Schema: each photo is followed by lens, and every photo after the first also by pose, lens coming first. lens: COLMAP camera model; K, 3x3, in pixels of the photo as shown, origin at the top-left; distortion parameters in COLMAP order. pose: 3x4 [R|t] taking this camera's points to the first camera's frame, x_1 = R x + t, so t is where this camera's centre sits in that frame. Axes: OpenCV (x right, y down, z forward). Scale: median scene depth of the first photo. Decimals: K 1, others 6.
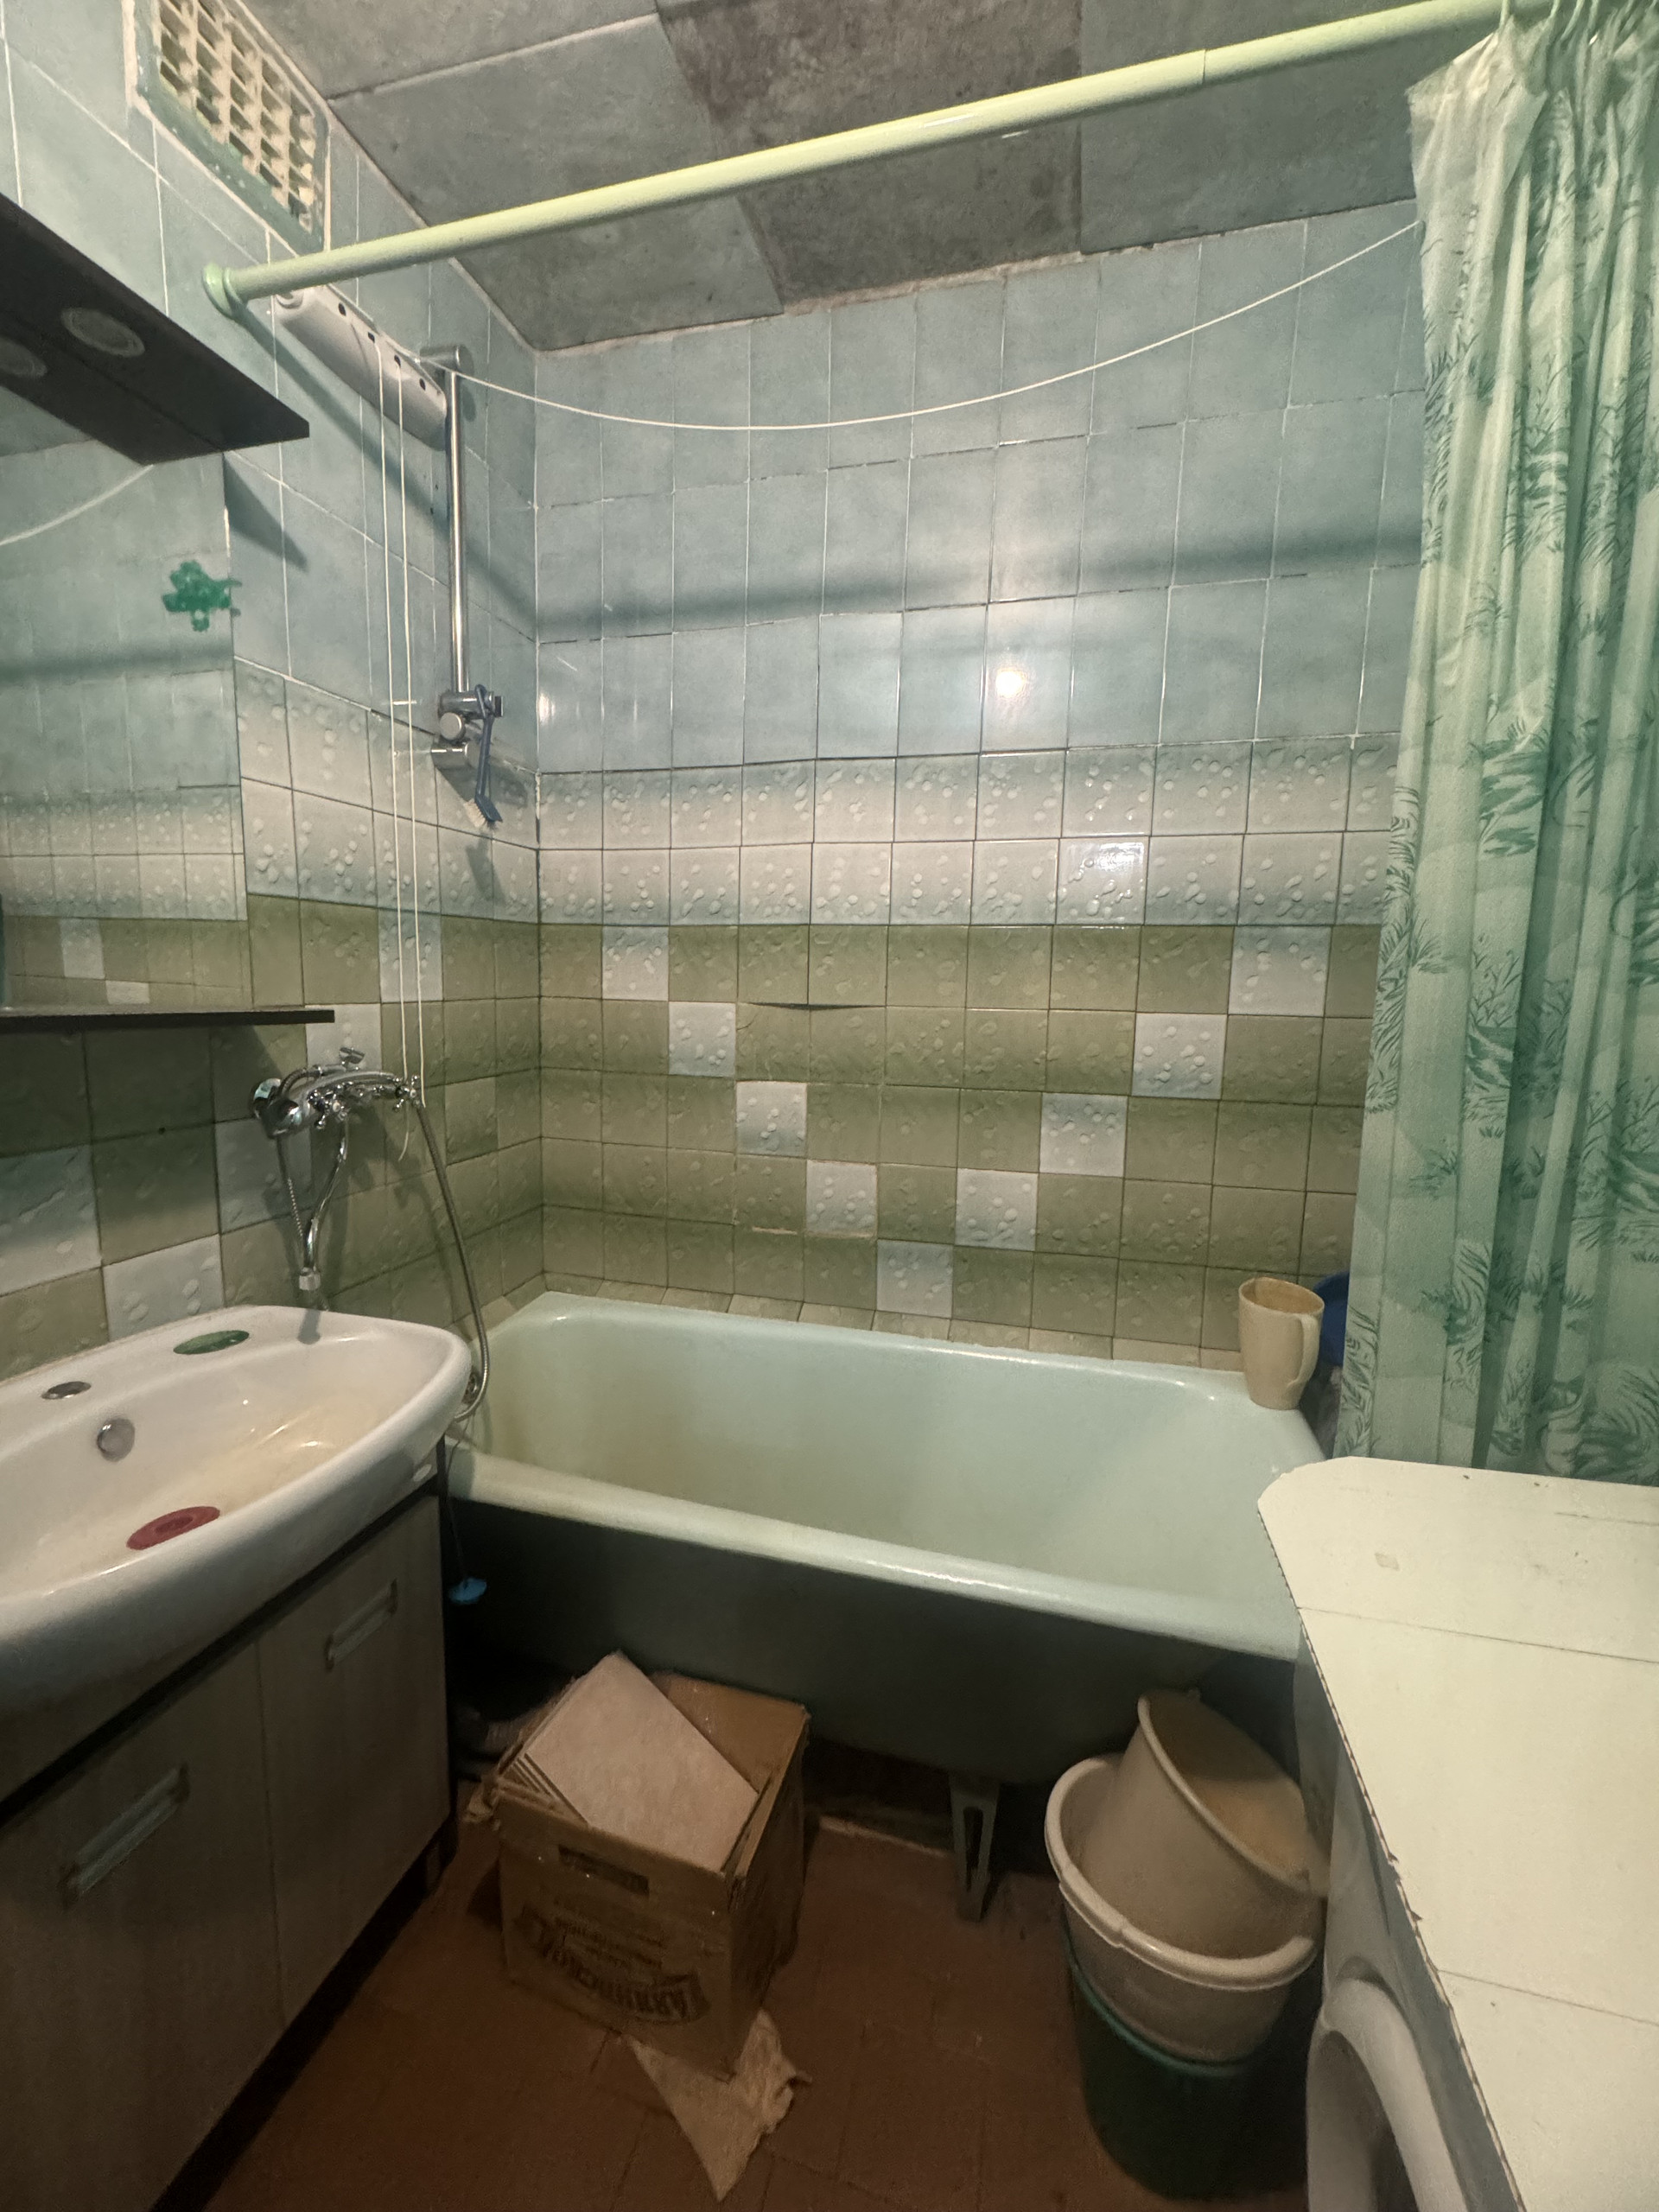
lens RADIAL K [[880.3, 0, 836.4], [0, 880.3, 1101.1], [0, 0, 1]] dist [-0.002275, -0.000063]
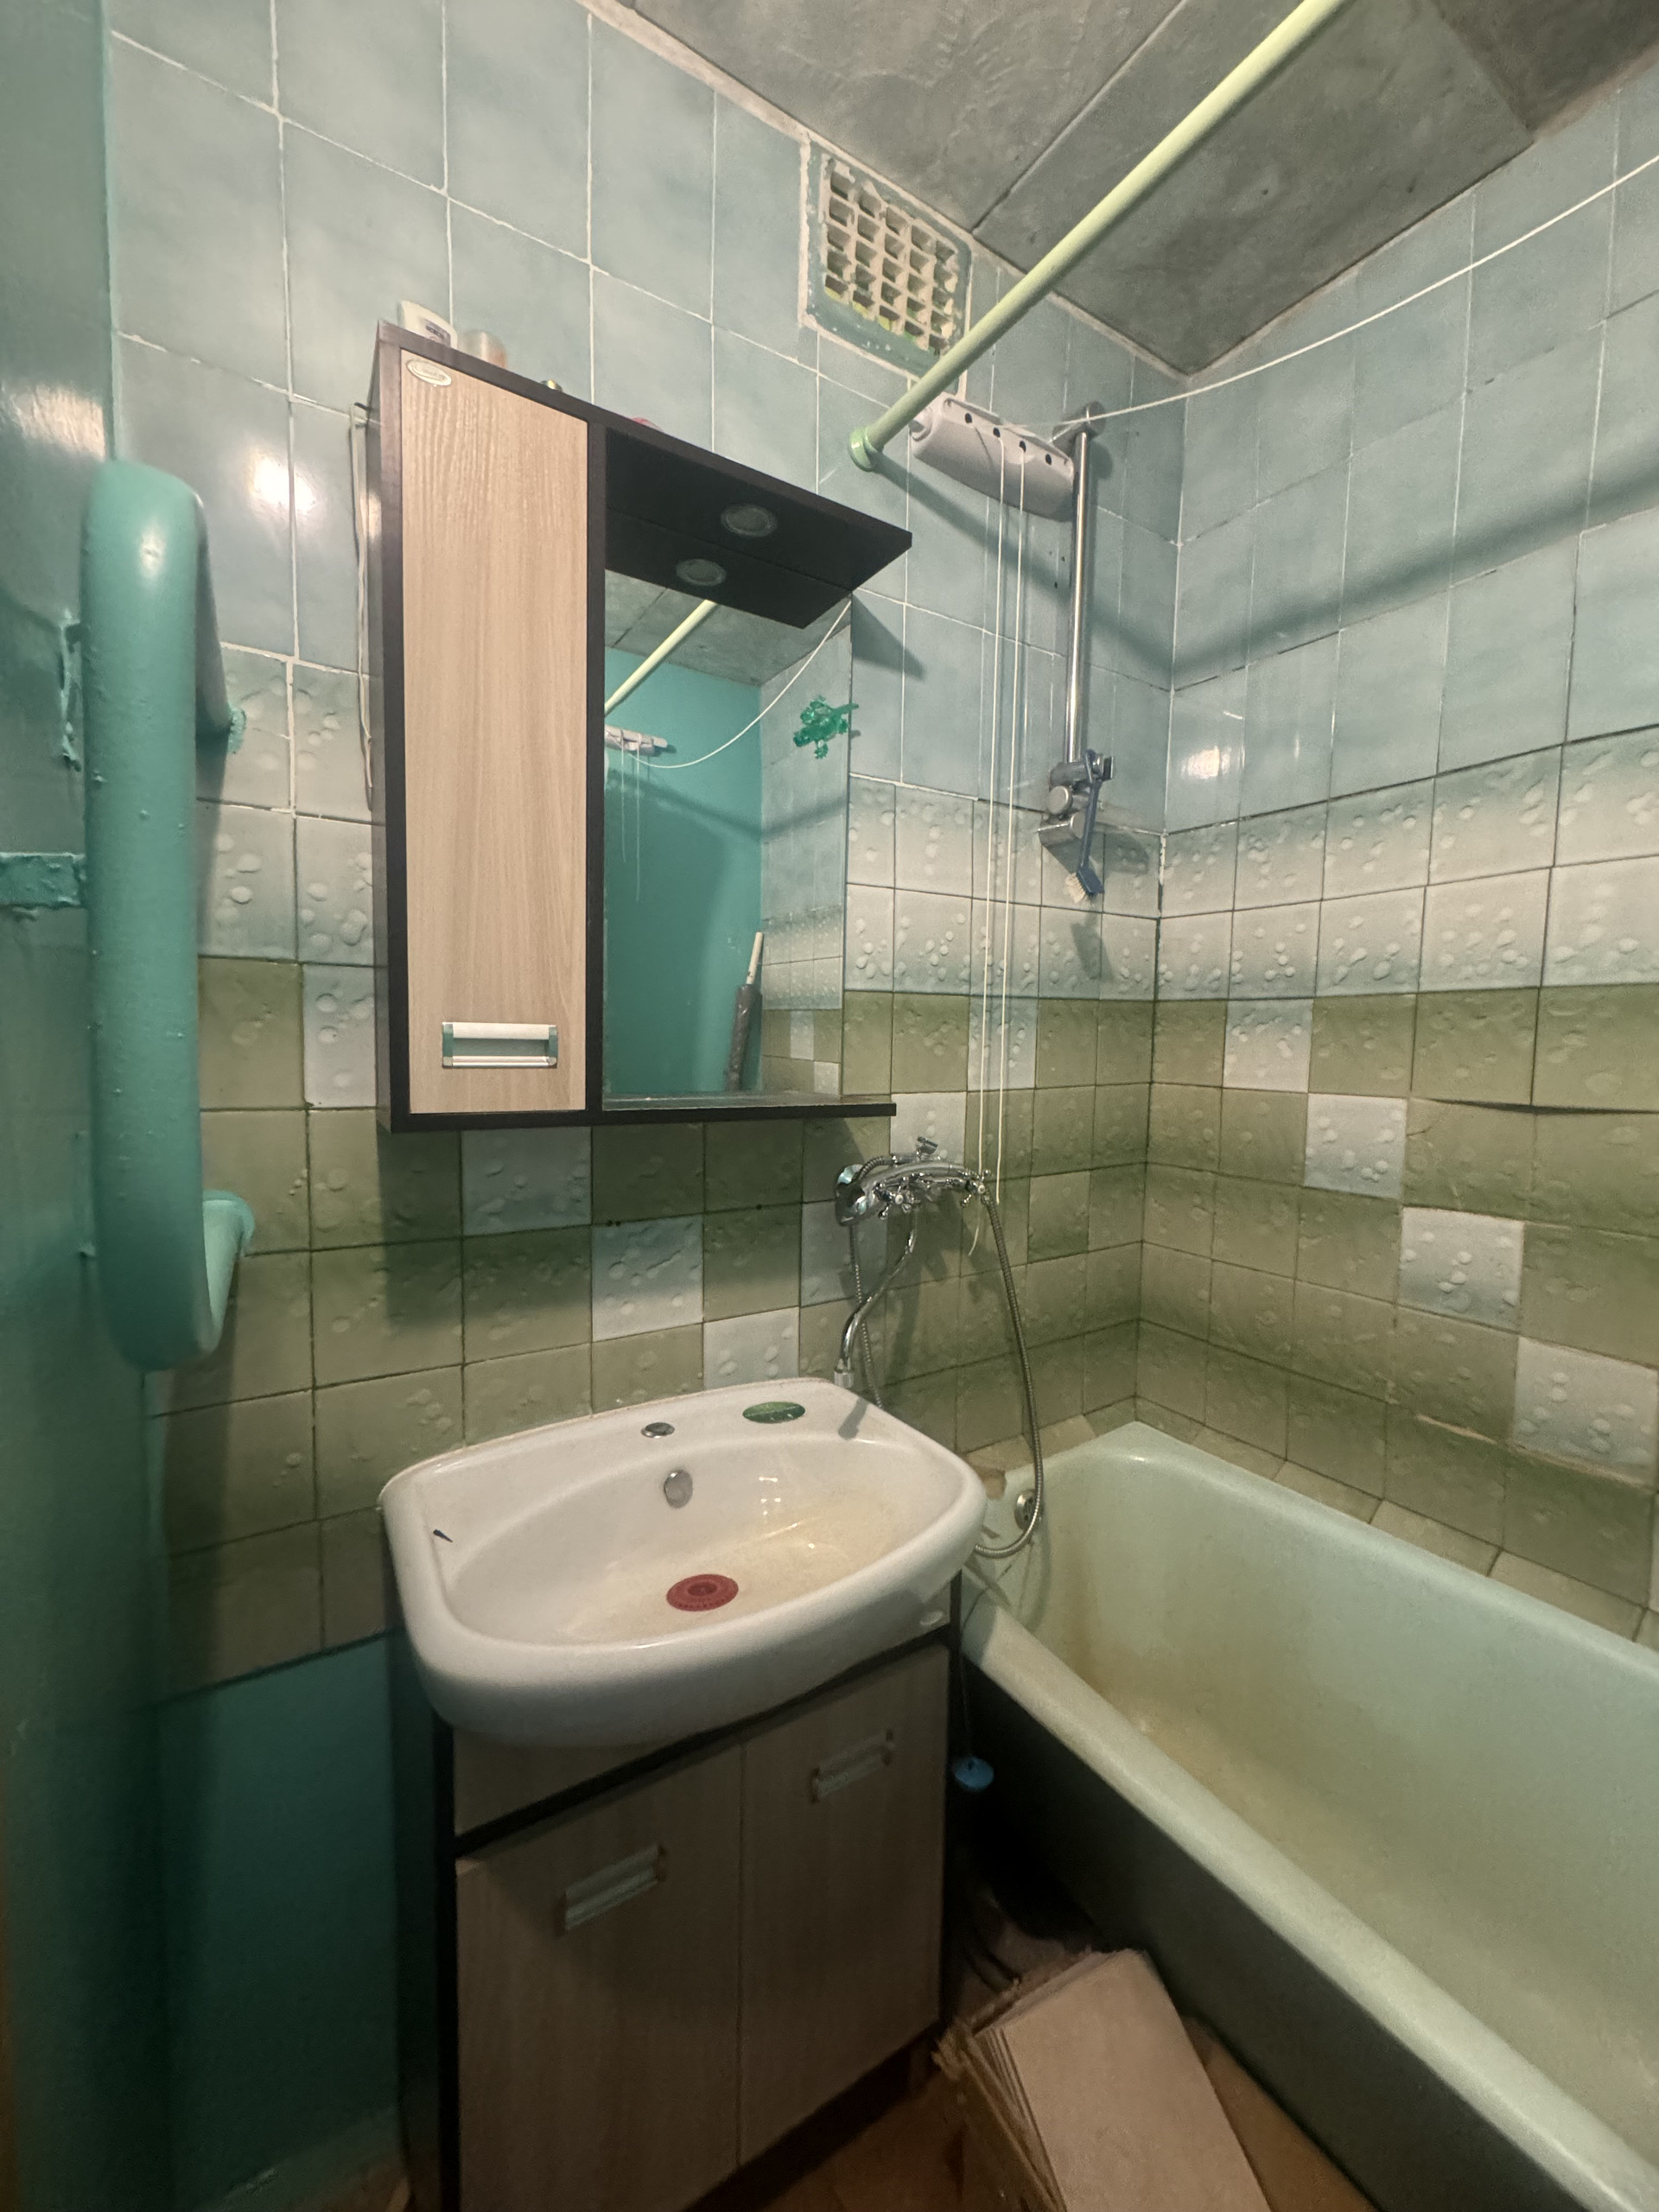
lens RADIAL K [[880.3, 0, 836.4], [0, 880.3, 1101.1], [0, 0, 1]] dist [-0.002275, -0.000063]
pose [[0.734842, 0.036648, -0.677247, 0.039549], [-0.086838, 0.995405, -0.040358, -0.049581], [0.672656, 0.088468, 0.734648, 0.187401]]
